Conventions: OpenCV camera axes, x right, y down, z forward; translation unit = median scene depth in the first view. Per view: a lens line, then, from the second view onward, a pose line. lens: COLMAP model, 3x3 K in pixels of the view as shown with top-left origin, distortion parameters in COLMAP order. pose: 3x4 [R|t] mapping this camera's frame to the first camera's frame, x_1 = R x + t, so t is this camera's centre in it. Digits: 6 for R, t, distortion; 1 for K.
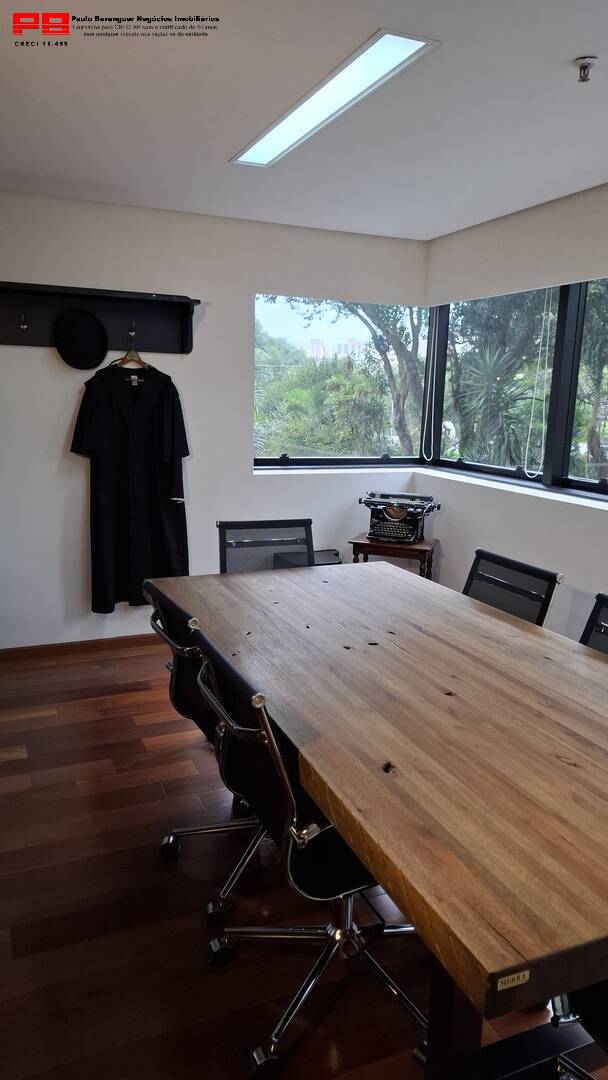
lens RADIAL K [[744.7, 0, 299.3], [0, 744.7, 538.0], [0, 0, 1]] dist [0.090893, -0.104477]
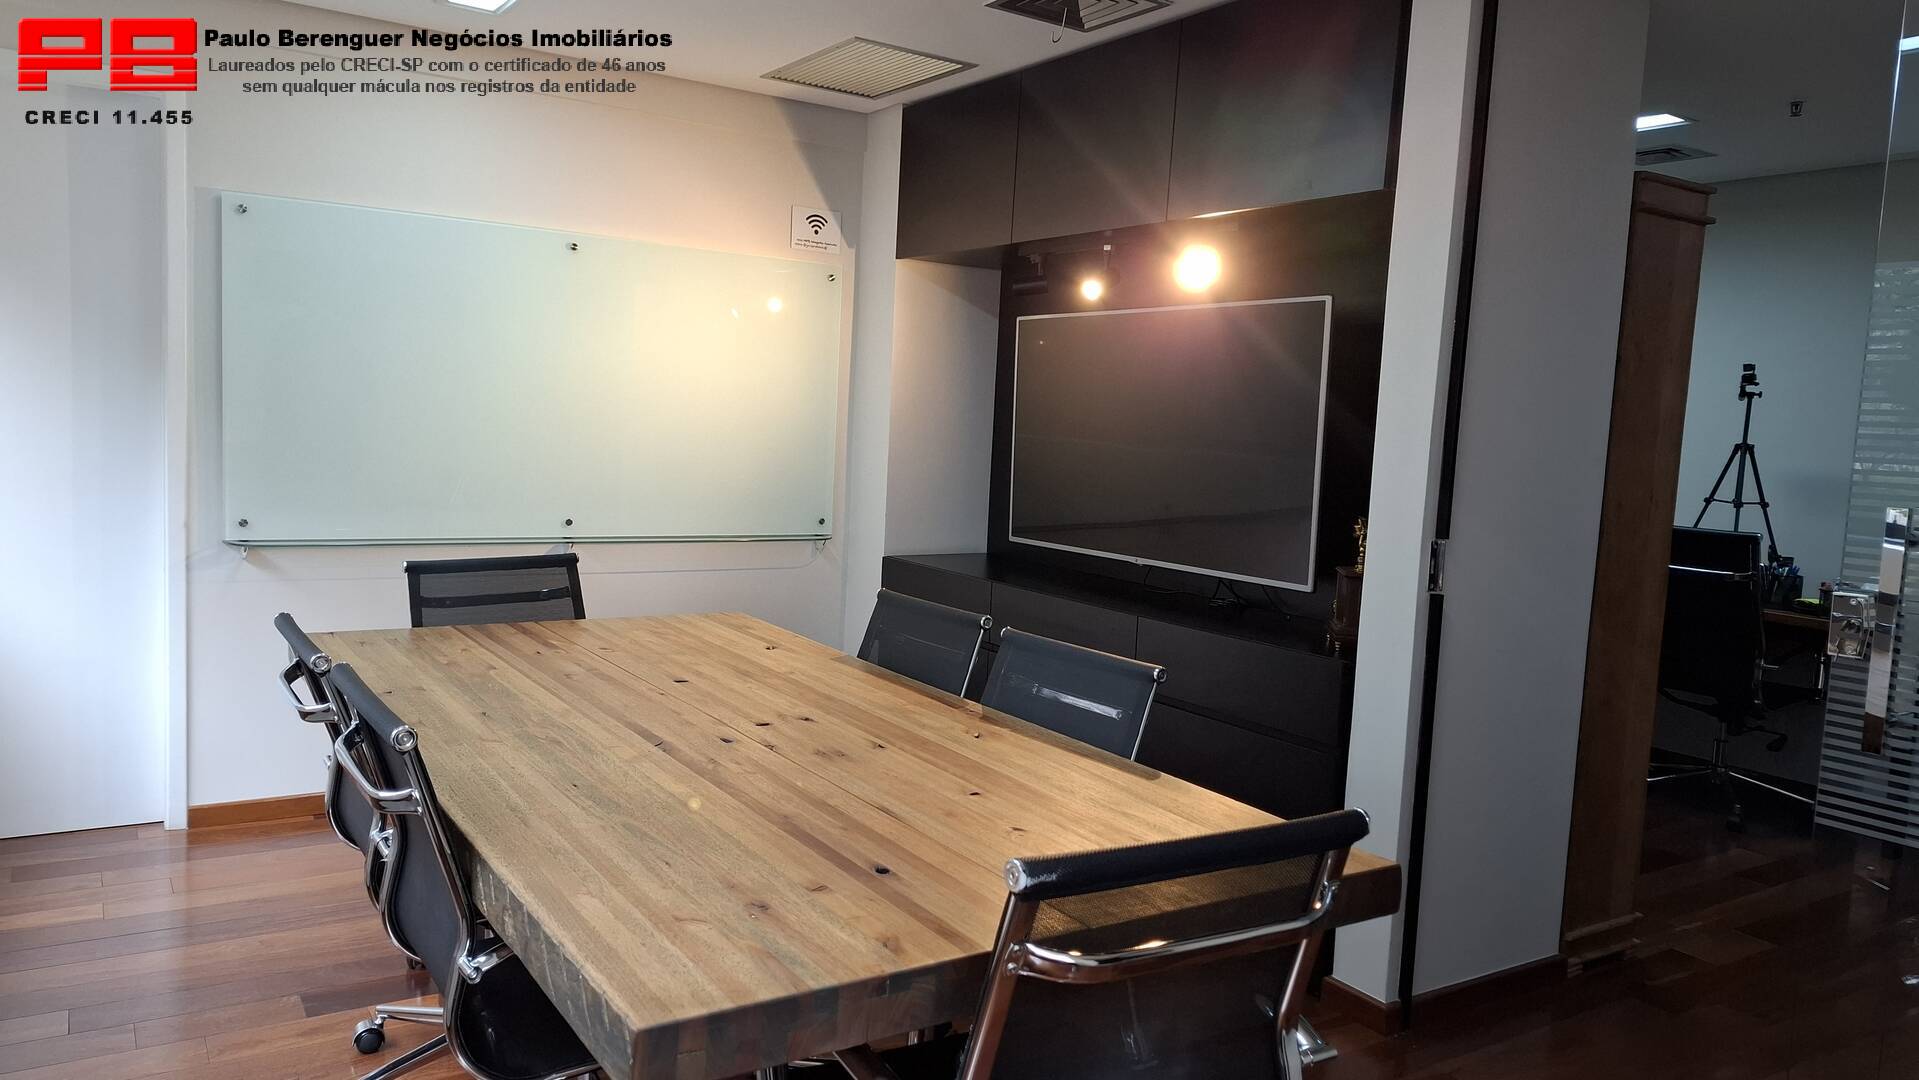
lens RADIAL K [[1323.3, 0, 942.5], [0, 1323.3, 545.4], [0, 0, 1]] dist [0.090893, -0.104477]
pose [[-0.981974, -0.060445, -0.179093, 0.109596], [-0.109093, 0.954990, 0.275849, -0.211342], [0.154359, 0.290414, -0.944369, 1.369678]]
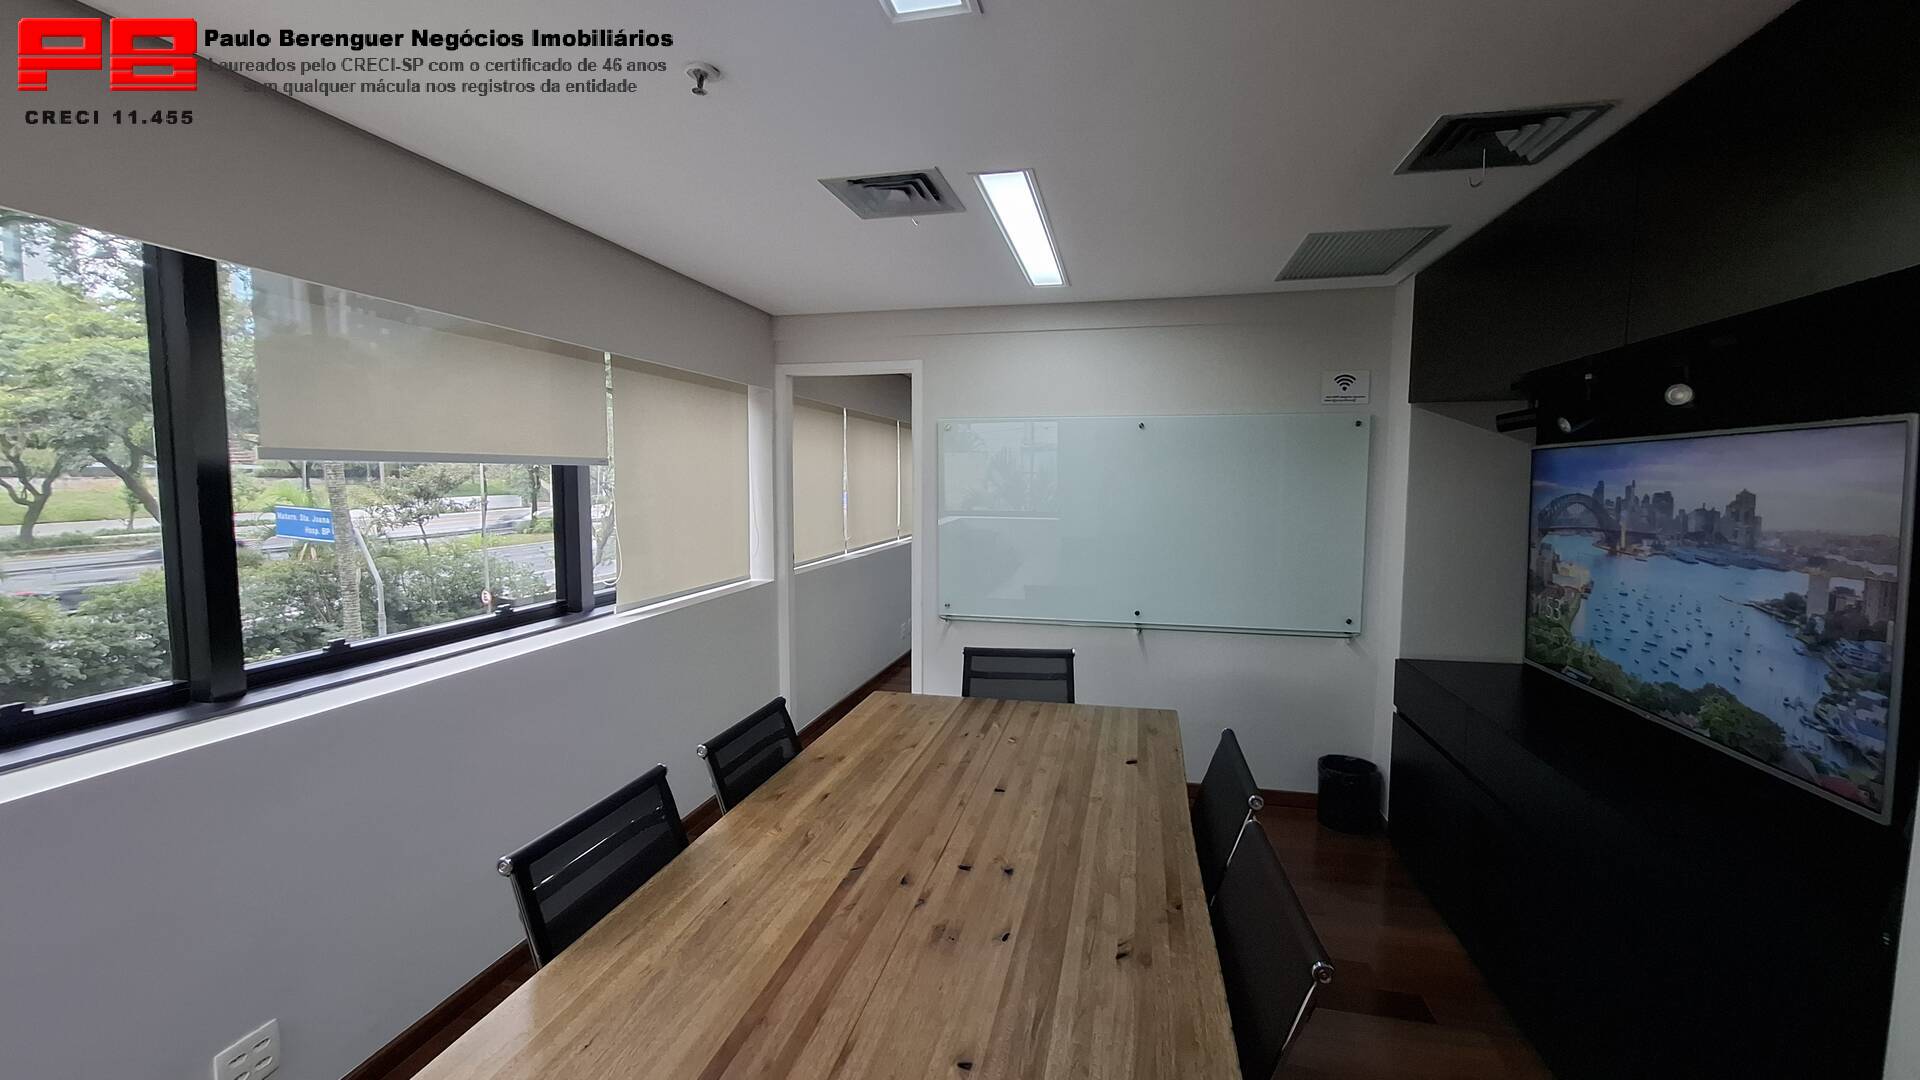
lens RADIAL K [[754.4, 0, 956.8], [0, 754.4, 537.7], [0, 0, 1]] dist [-0.011244, 0.002810]
pose [[-0.806413, -0.078648, 0.586099, -0.191008], [0.084925, 0.965440, 0.246400, -0.223612], [-0.585222, 0.248475, -0.771865, 1.007859]]
